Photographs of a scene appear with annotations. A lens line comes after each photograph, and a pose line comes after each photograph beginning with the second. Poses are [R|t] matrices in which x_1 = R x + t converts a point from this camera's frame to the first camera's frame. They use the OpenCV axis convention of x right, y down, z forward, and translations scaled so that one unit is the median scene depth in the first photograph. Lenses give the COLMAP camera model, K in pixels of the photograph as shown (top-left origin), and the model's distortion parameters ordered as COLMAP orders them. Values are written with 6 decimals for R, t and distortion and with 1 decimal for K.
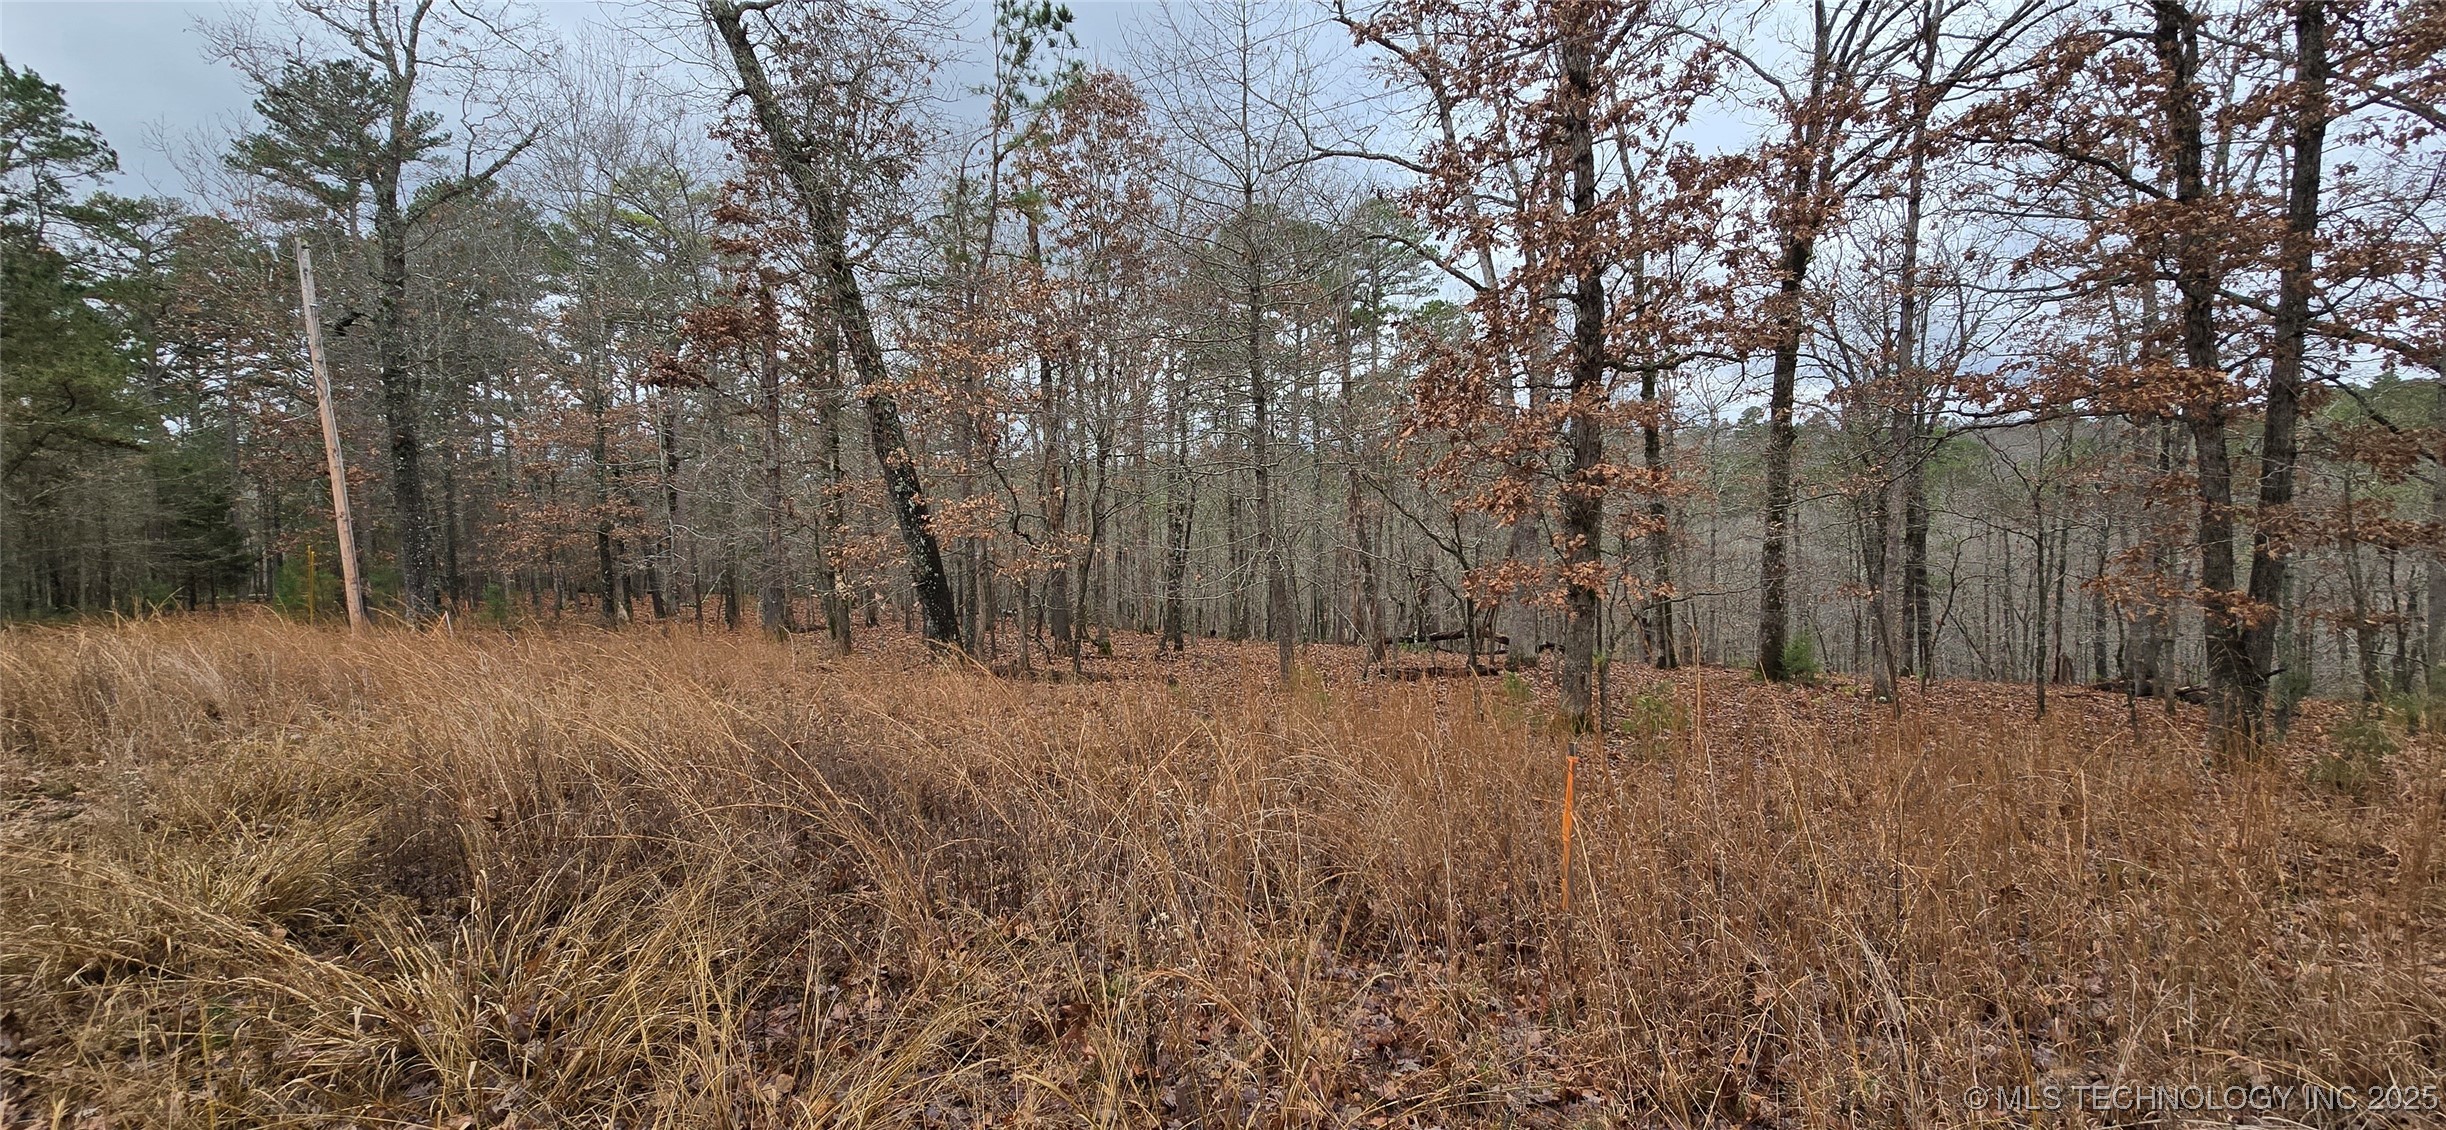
lens RADIAL K [[1009.6, 0, 1232.5], [0, 1009.6, 570.2], [0, 0, 1]] dist [-0.001462, -0.000304]
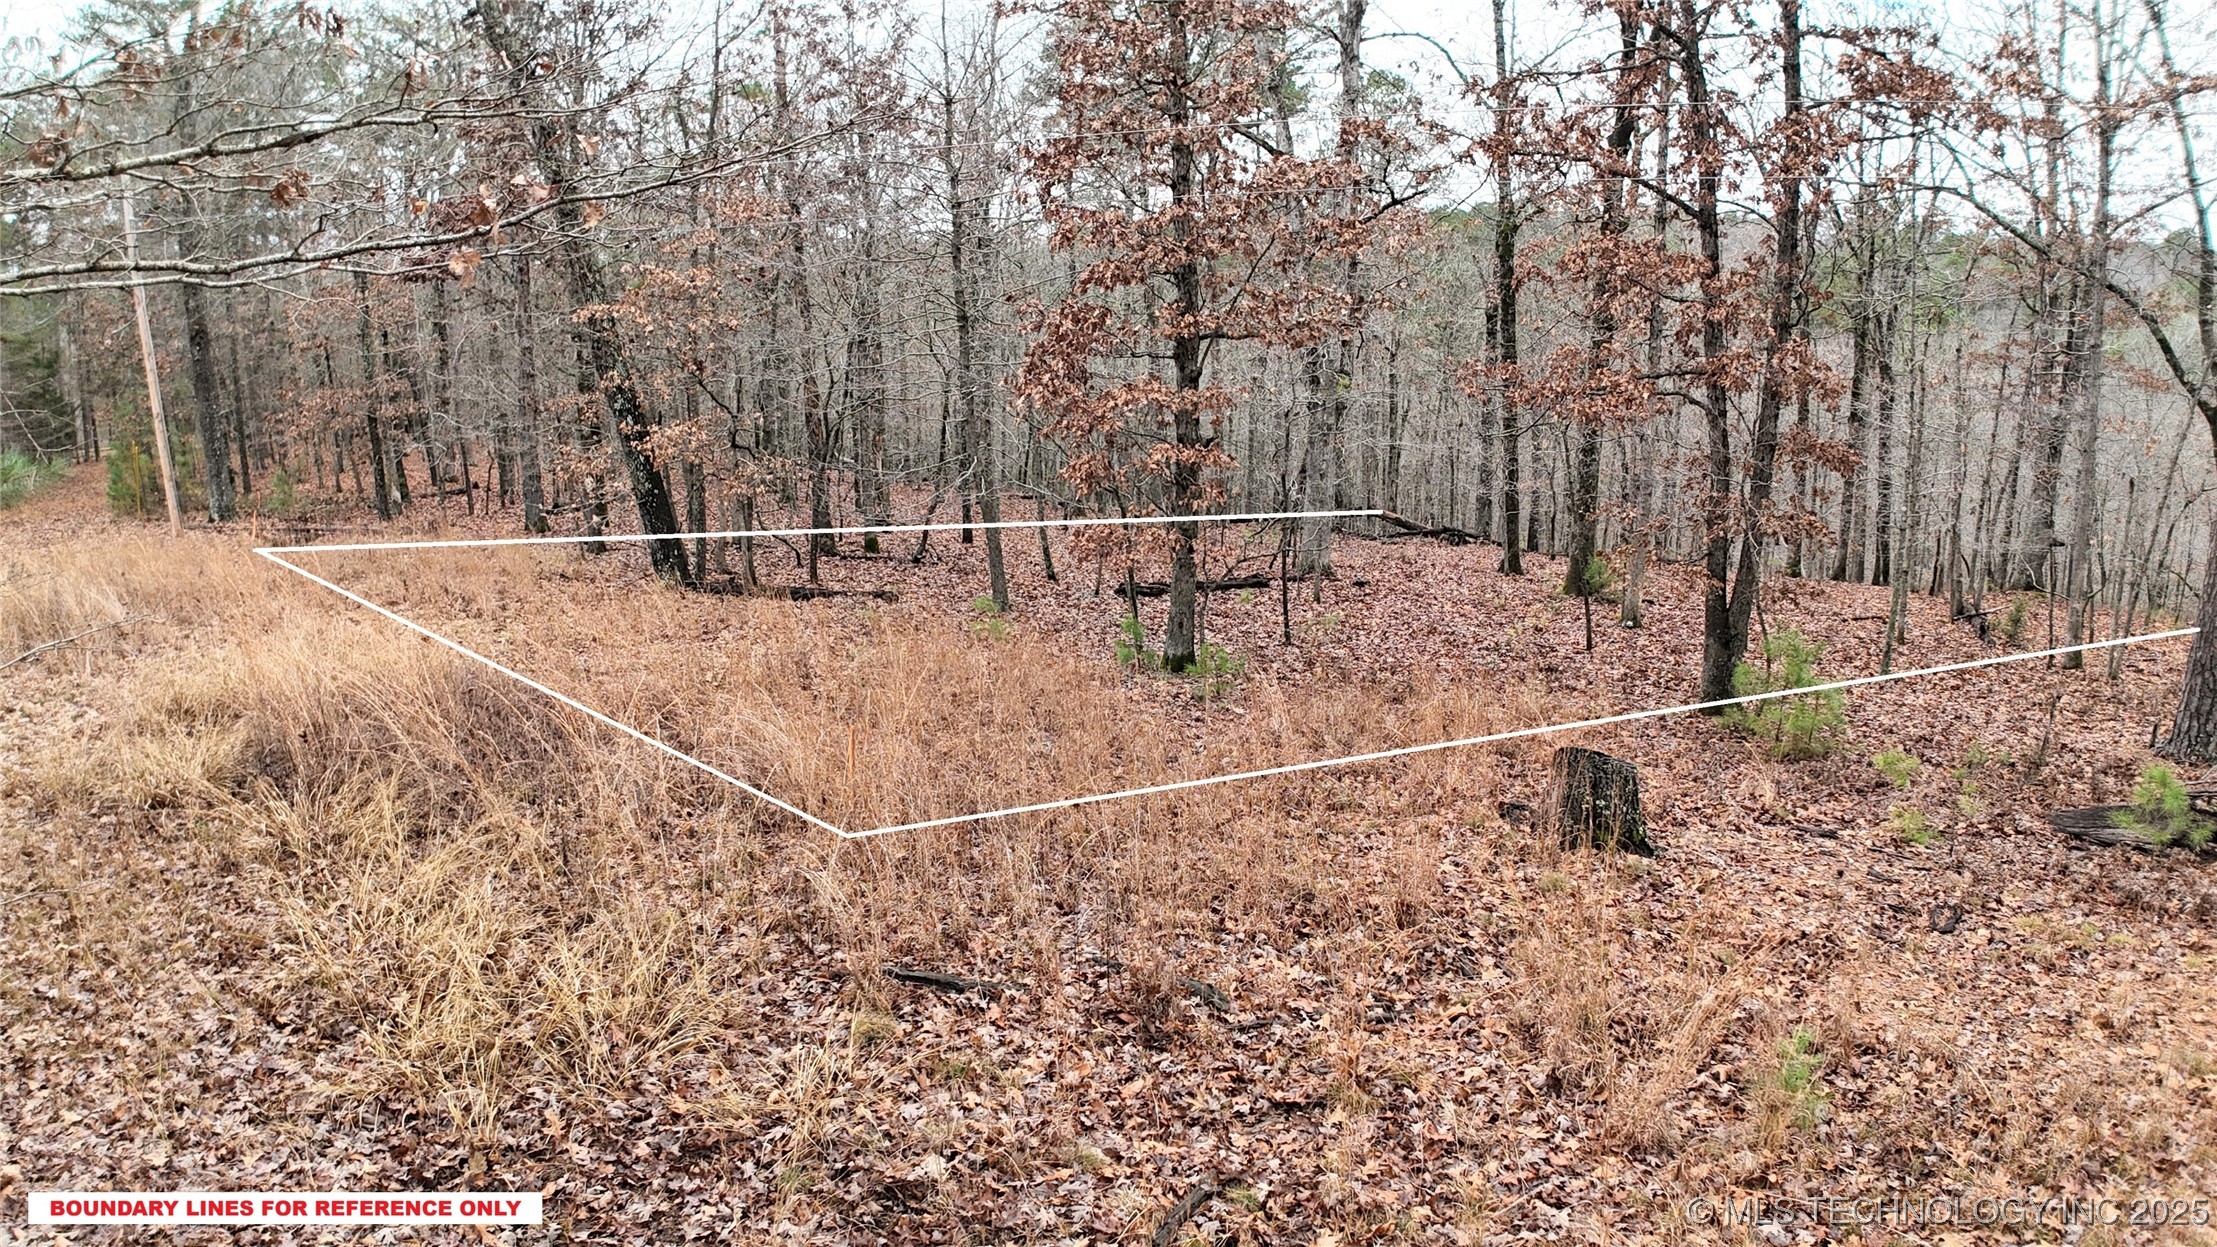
lens RADIAL K [[1349.2, 0, 1107.7], [0, 1349.2, 613.4], [0, 0, 1]] dist [-0.152626, 0.003479]
pose [[0.998573, 0.014322, -0.051444, 0.156359], [-0.005212, 0.984903, 0.173028, -0.071001], [0.053146, -0.172513, 0.983573, -0.212140]]
